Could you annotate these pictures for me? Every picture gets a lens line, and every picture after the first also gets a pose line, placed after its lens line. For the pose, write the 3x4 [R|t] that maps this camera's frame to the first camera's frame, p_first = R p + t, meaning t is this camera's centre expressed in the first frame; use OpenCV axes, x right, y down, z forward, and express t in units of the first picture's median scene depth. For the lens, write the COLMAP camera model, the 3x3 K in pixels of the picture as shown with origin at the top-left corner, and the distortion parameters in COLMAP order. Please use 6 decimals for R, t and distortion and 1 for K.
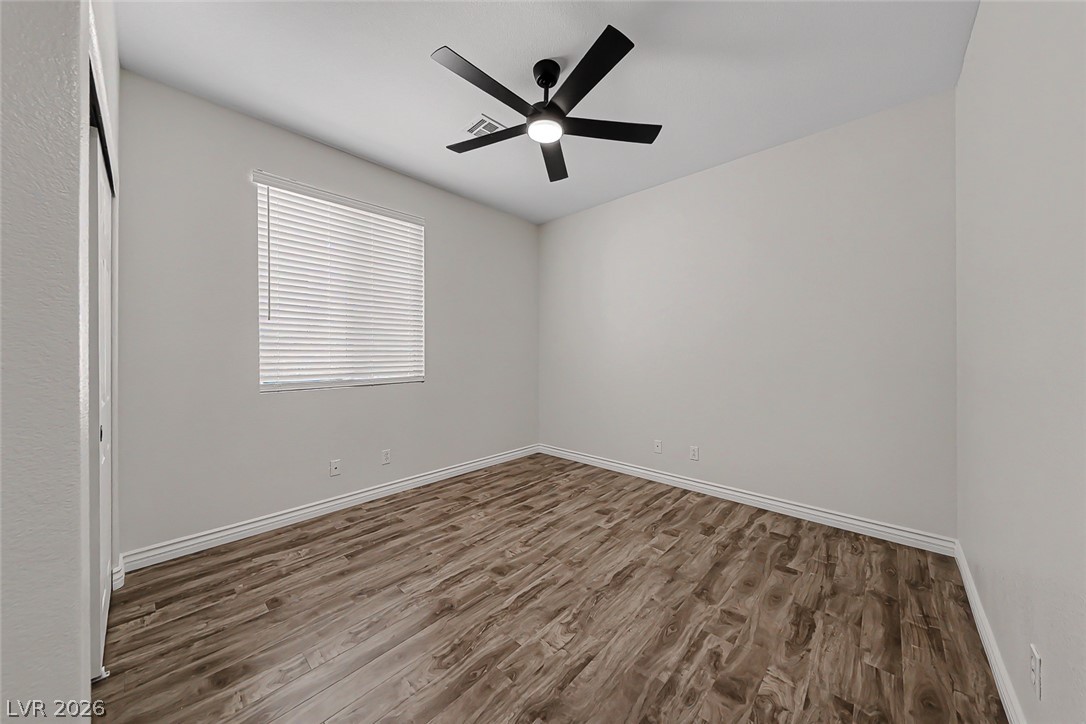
lens RADIAL K [[372.1, 0, 540.4], [0, 372.1, 362.1], [0, 0, 1]] dist [0.016347, -0.007573]
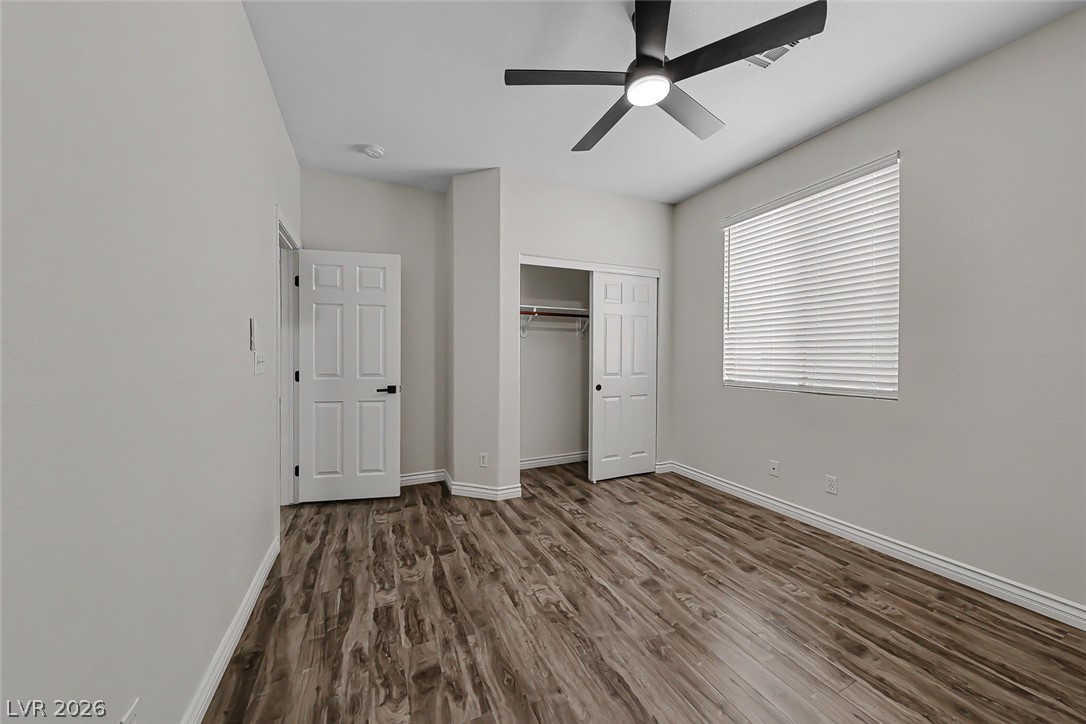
lens RADIAL K [[372.1, 0, 540.4], [0, 372.1, 362.1], [0, 0, 1]] dist [0.016347, -0.007573]
pose [[-0.387000, 0.020982, -0.921841, 0.839896], [-0.024647, 0.999148, 0.033089, -0.034640], [0.921750, 0.035526, -0.386153, 1.047803]]
